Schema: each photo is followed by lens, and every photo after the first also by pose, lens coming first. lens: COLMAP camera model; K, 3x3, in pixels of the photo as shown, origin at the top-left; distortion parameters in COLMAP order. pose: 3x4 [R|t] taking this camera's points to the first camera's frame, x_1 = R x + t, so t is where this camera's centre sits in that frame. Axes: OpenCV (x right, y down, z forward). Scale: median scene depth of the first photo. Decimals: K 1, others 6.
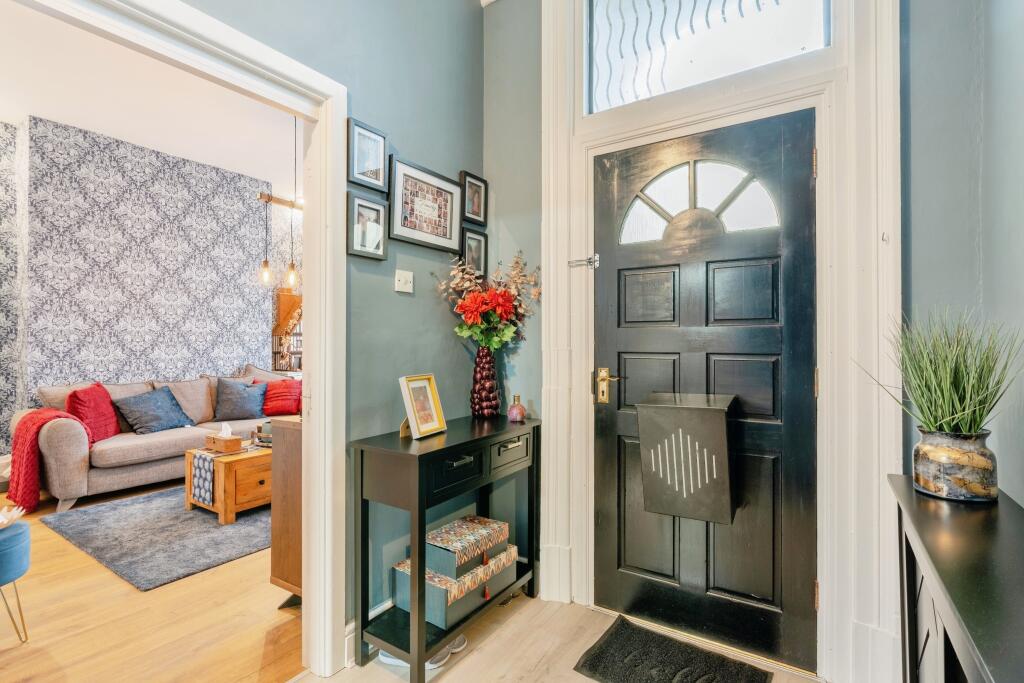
lens RADIAL K [[474.1, 0, 512.8], [0, 474.1, 343.0], [0, 0, 1]] dist [-0.012064, 0.000138]
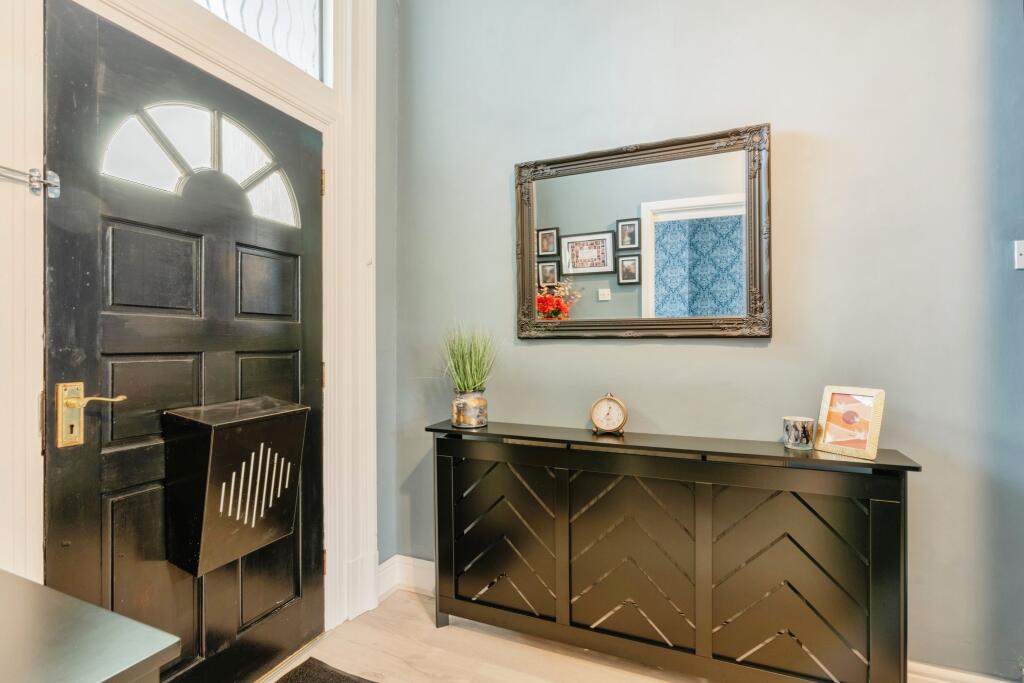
lens RADIAL K [[474.1, 0, 513.1], [0, 474.1, 338.4], [0, 0, 1]] dist [-0.012064, 0.000138]
pose [[-0.158030, 0.010397, 0.987380, -0.490280], [0.003566, 0.999944, -0.009959, 0.008540], [-0.987428, 0.001948, -0.158058, 0.648377]]
